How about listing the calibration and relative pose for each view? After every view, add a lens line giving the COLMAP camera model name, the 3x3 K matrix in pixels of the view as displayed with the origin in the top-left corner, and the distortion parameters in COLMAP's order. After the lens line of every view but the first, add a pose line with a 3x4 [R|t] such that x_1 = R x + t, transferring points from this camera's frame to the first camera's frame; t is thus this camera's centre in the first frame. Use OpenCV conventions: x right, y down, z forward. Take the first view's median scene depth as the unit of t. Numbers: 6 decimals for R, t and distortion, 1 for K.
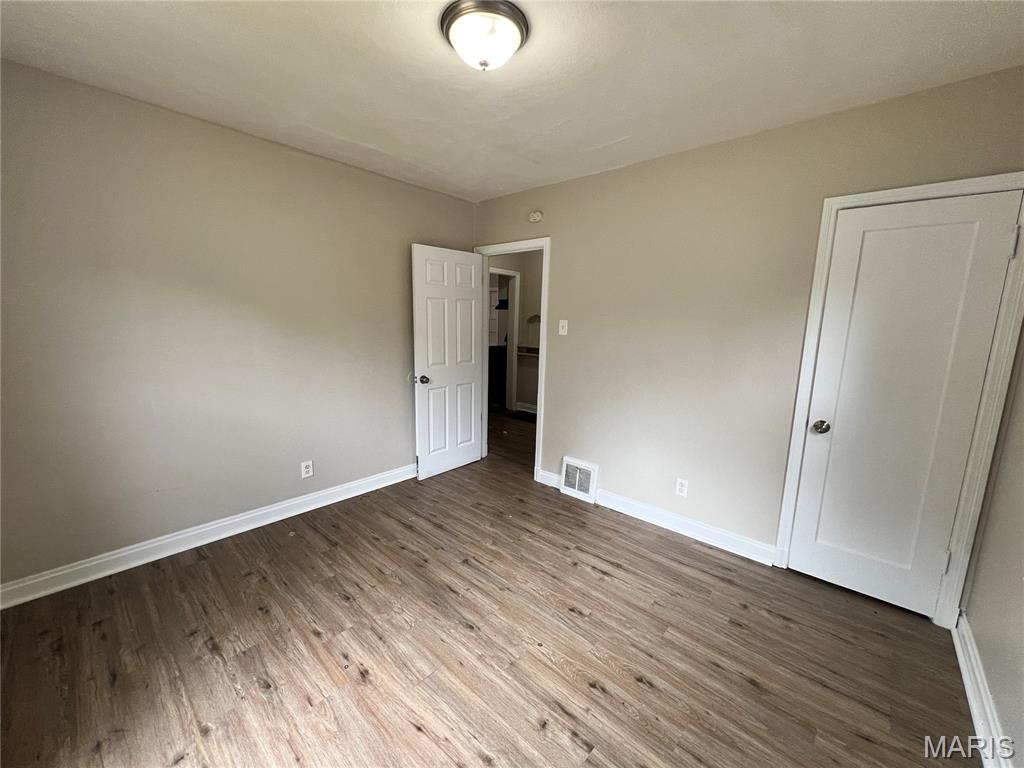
lens RADIAL K [[409.1, 0, 510.1], [0, 409.1, 382.3], [0, 0, 1]] dist [-0.001349, 0.000204]
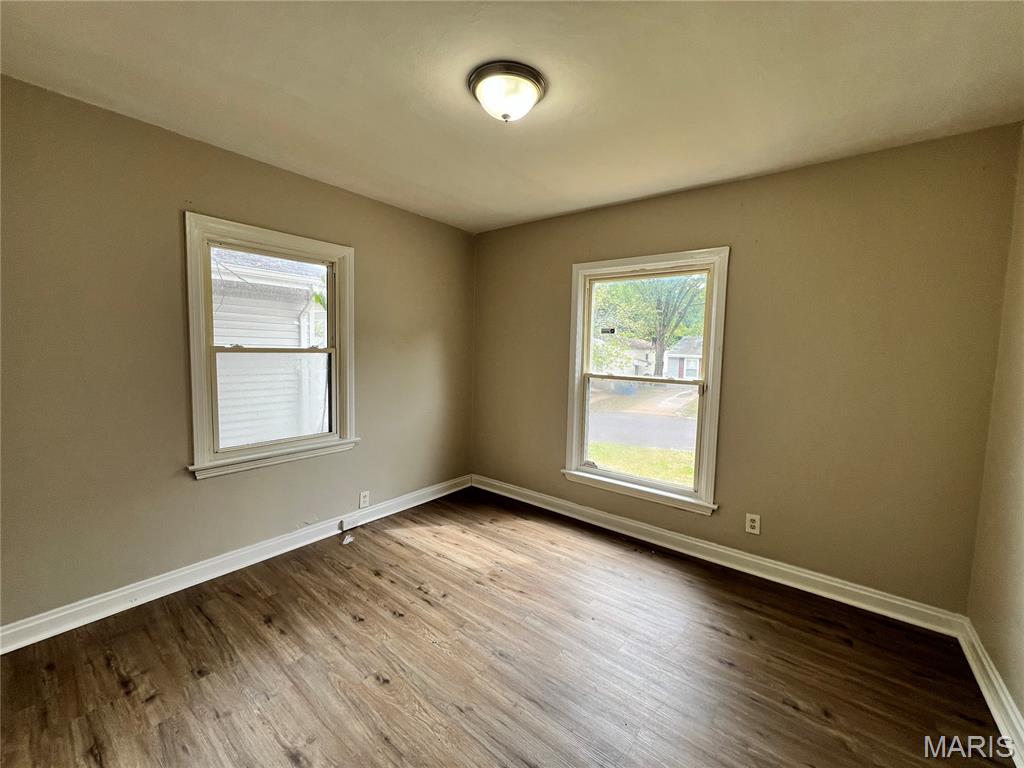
lens RADIAL K [[409.1, 0, 510.1], [0, 409.1, 382.3], [0, 0, 1]] dist [-0.001349, 0.000204]
pose [[-0.996468, -0.042296, -0.072538, -0.017678], [-0.058134, 0.970858, 0.232497, -0.283735], [0.060590, 0.235893, -0.969888, 1.925333]]
